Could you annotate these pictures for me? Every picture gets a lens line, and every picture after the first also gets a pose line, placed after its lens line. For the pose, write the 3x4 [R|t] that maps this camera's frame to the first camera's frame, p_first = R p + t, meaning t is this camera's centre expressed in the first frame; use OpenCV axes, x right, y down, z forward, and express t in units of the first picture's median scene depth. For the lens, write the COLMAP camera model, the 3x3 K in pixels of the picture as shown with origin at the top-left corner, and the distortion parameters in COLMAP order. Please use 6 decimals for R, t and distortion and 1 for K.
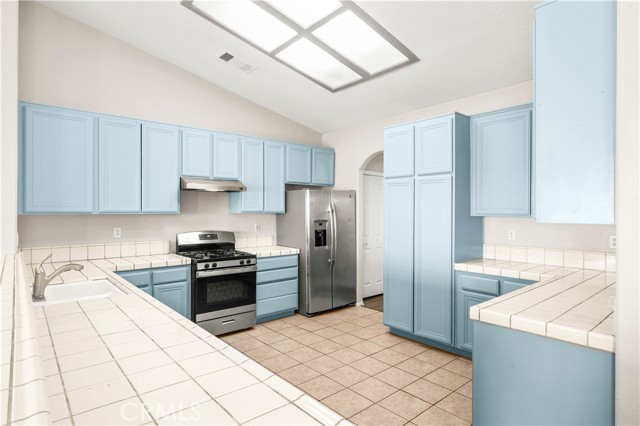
lens RADIAL K [[350.6, 0, 320.0], [0, 350.6, 213.0], [0, 0, 1]] dist [0.000840, -0.000213]
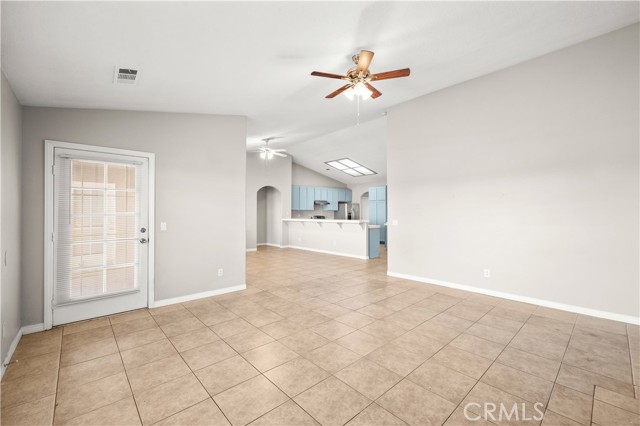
lens RADIAL K [[261.3, 0, 320.0], [0, 261.3, 213.0], [0, 0, 1]] dist [-0.000894, -0.000146]
pose [[0.999752, 0.000079, 0.022279, -0.380888], [0.000148, 0.999948, -0.010211, 0.054390], [-0.022279, 0.010212, 0.999700, -1.688481]]
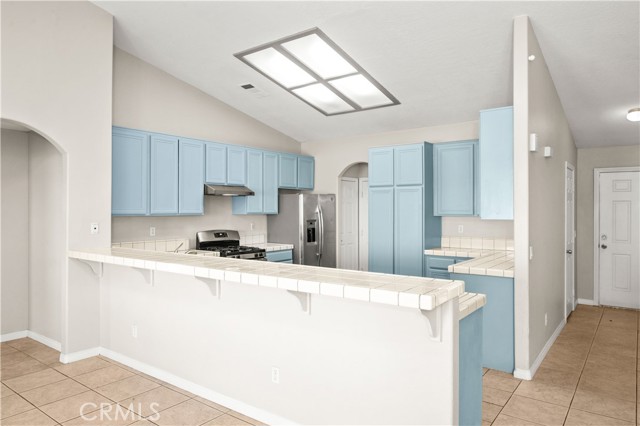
lens RADIAL K [[419.9, 0, 319.9], [0, 419.9, 209.2], [0, 0, 1]] dist [-0.001203, -0.000205]
pose [[0.977454, -0.001726, 0.211140, -0.302778], [0.003318, 0.999969, -0.007189, -0.005893], [-0.211121, 0.007727, 0.977429, -0.440101]]
